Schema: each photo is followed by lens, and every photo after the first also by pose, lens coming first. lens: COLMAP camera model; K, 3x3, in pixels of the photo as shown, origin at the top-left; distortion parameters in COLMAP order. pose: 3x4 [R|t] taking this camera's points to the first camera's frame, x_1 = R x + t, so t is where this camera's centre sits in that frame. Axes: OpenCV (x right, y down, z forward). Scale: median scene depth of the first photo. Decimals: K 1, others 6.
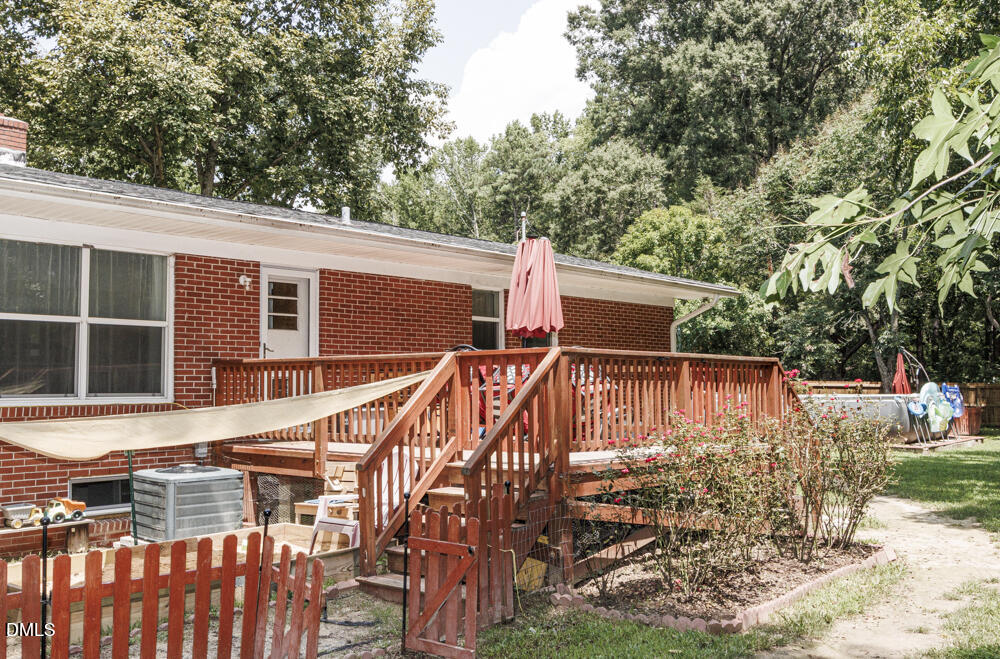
lens RADIAL K [[981.2, 0, 500.0], [0, 981.2, 329.5], [0, 0, 1]] dist [0.009669, -0.018682]
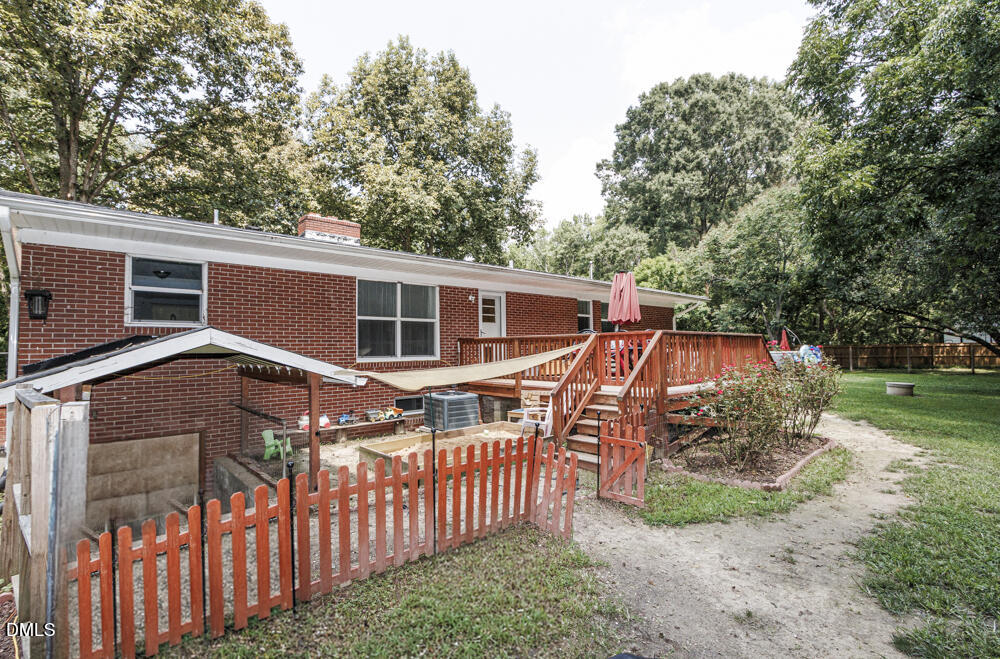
lens RADIAL K [[468.0, 0, 491.9], [0, 468.0, 330.3], [0, 0, 1]] dist [0.002616, 0.000074]
pose [[0.990971, -0.012093, -0.133531, -0.044304], [0.014719, 0.999717, 0.018702, -0.000769], [0.133267, -0.020499, 0.990868, 0.029443]]
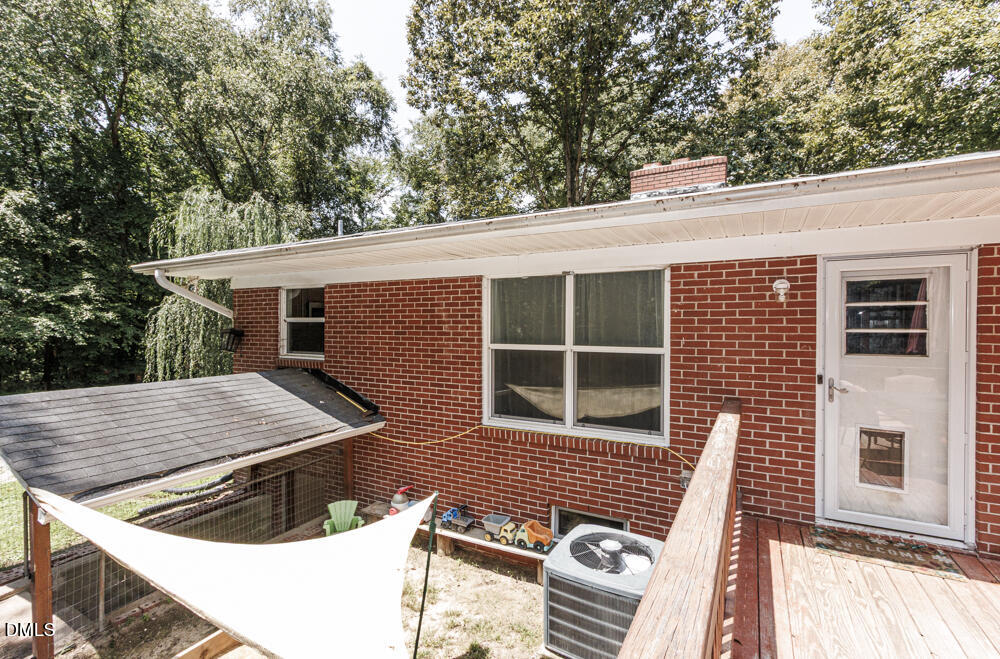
lens RADIAL K [[468.0, 0, 491.9], [0, 468.0, 330.3], [0, 0, 1]] dist [0.002616, 0.000074]
pose [[0.193585, 0.013845, -0.980986, 0.009950], [0.053858, 0.998243, 0.024717, -0.018461], [0.979604, -0.057619, 0.192499, 0.352246]]
